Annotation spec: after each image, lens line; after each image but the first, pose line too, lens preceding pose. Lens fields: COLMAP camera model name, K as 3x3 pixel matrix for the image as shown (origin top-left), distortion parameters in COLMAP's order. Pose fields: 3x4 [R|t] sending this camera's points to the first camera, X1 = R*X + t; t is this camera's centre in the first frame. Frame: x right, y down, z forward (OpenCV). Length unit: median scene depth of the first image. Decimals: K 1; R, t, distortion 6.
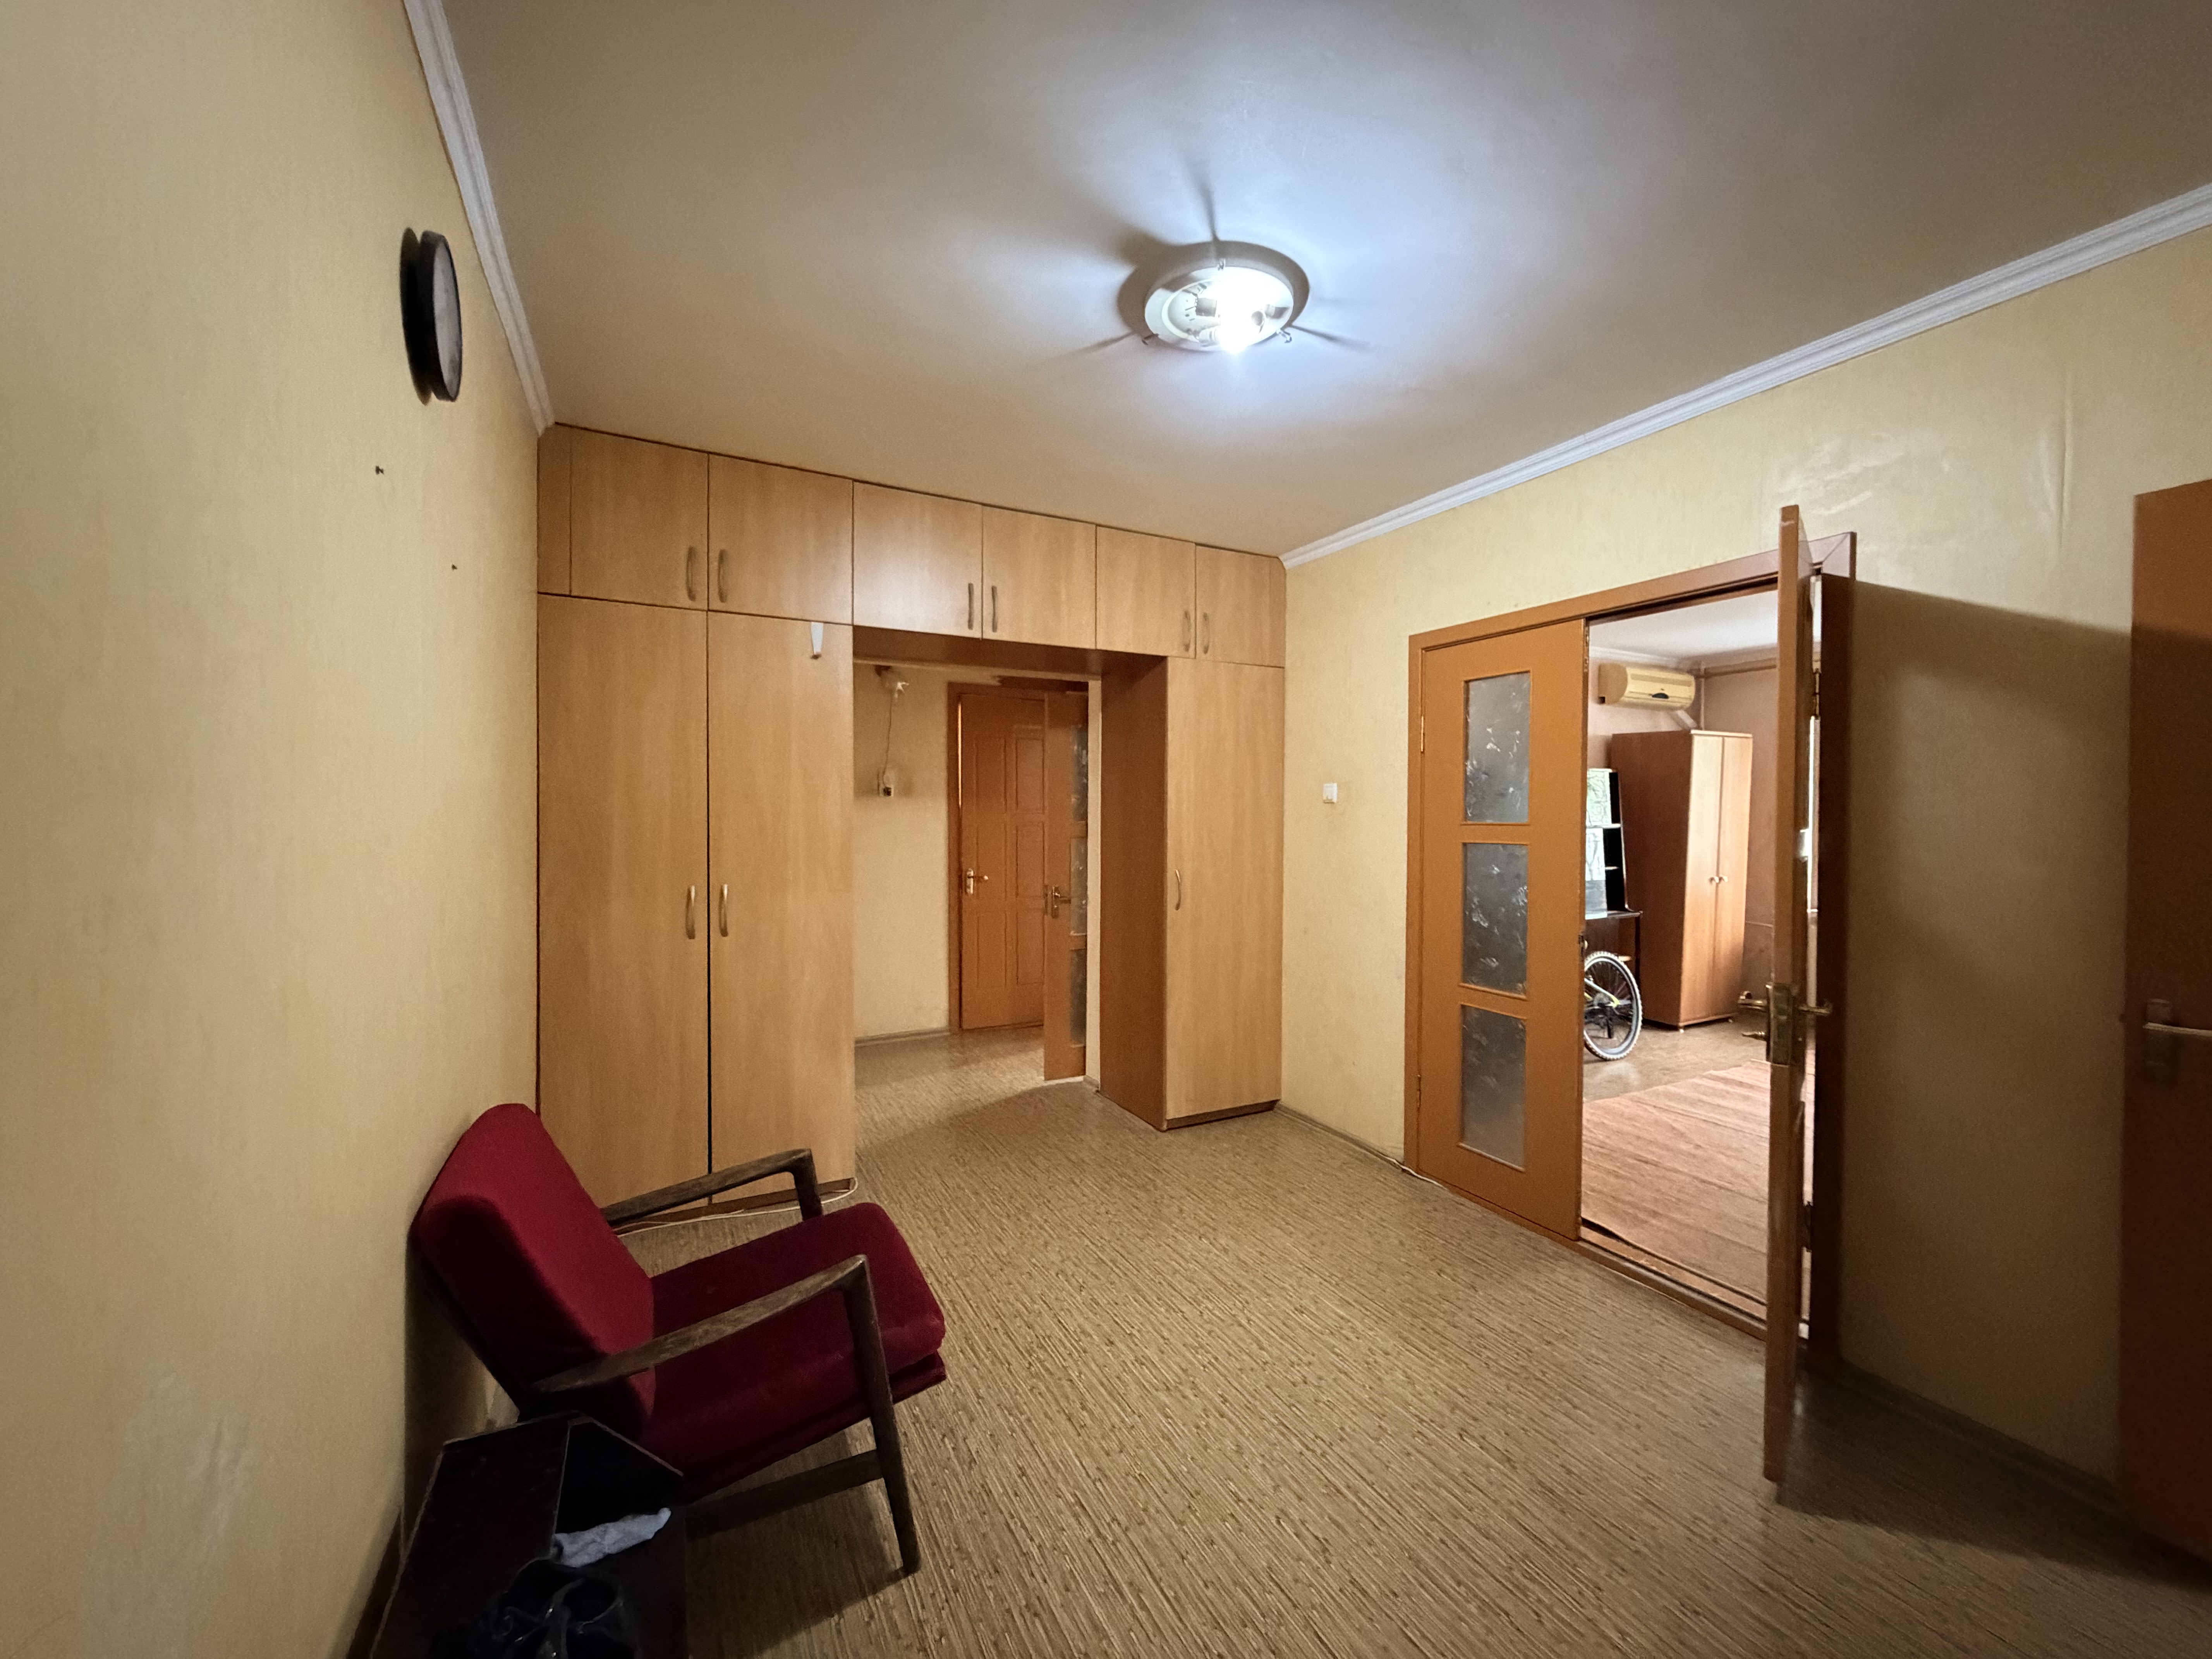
lens RADIAL K [[885.7, 0, 1106.7], [0, 885.7, 824.1], [0, 0, 1]] dist [0.004515, -0.000514]
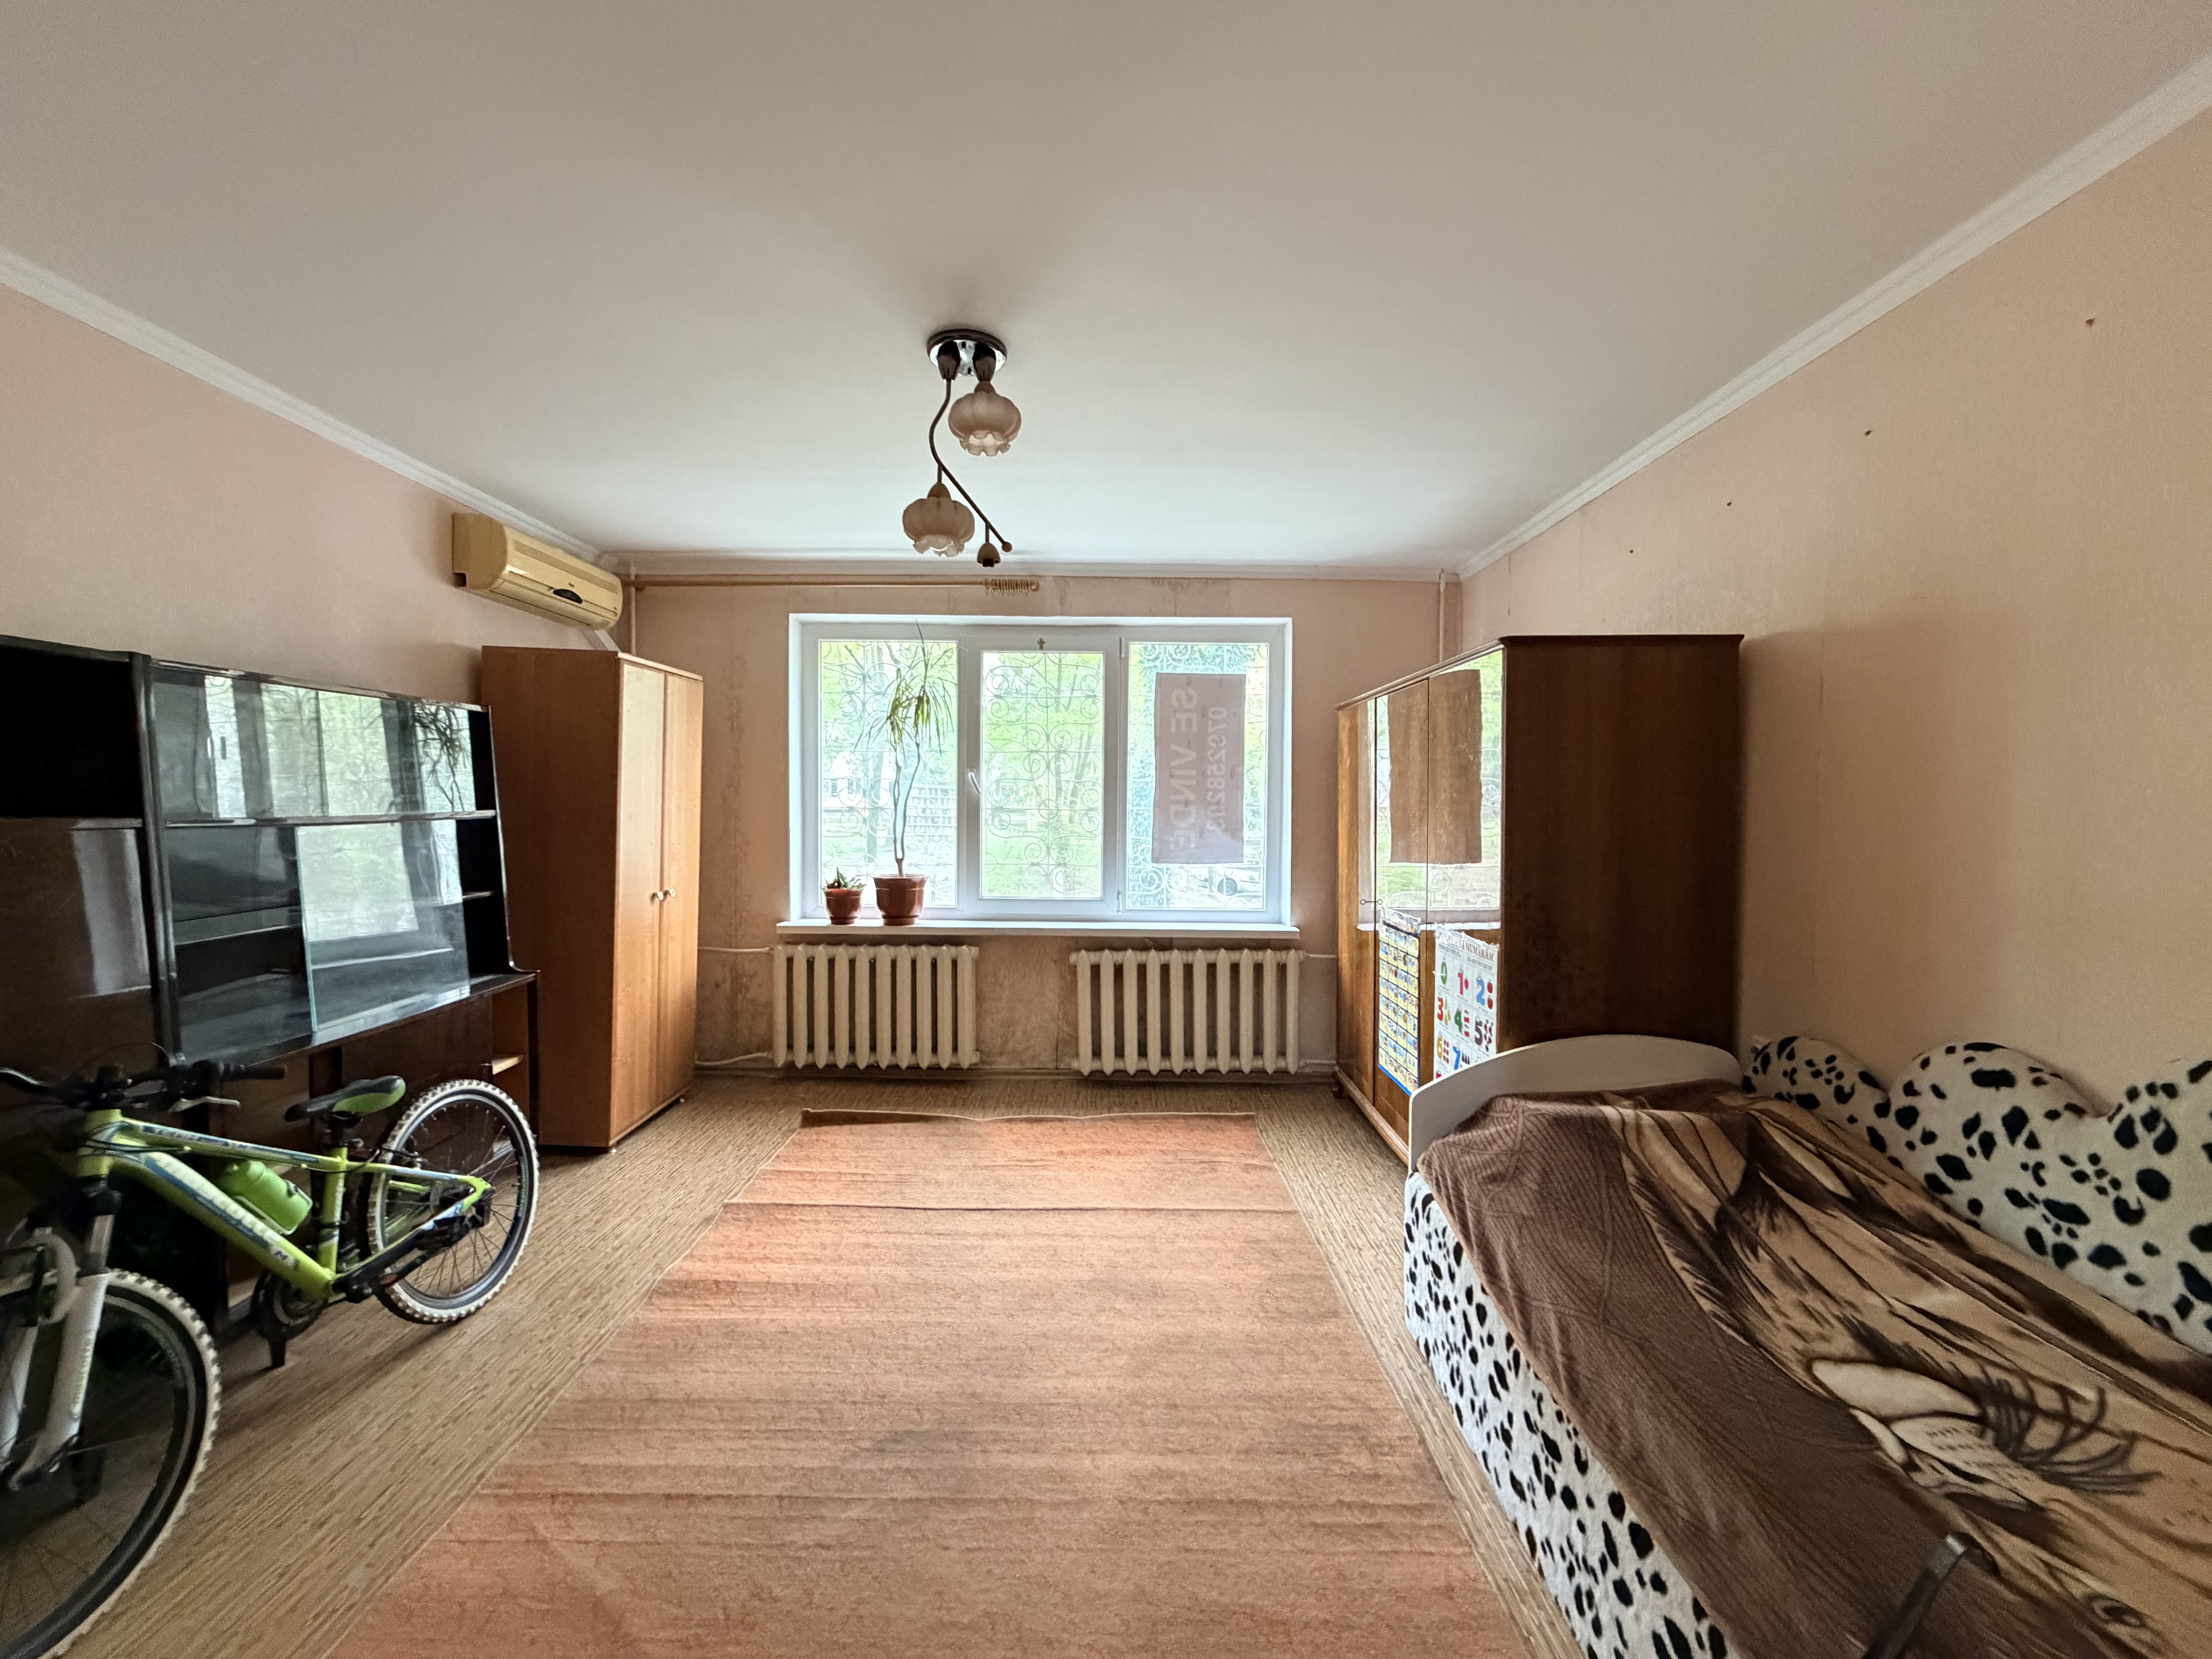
lens RADIAL K [[885.7, 0, 1113.1], [0, 885.7, 838.2], [0, 0, 1]] dist [0.004515, -0.000514]
pose [[0.463408, -0.037107, 0.885368, 0.268876], [-0.004880, 0.999001, 0.044423, -0.008370], [-0.886131, -0.024907, 0.462764, 0.408617]]
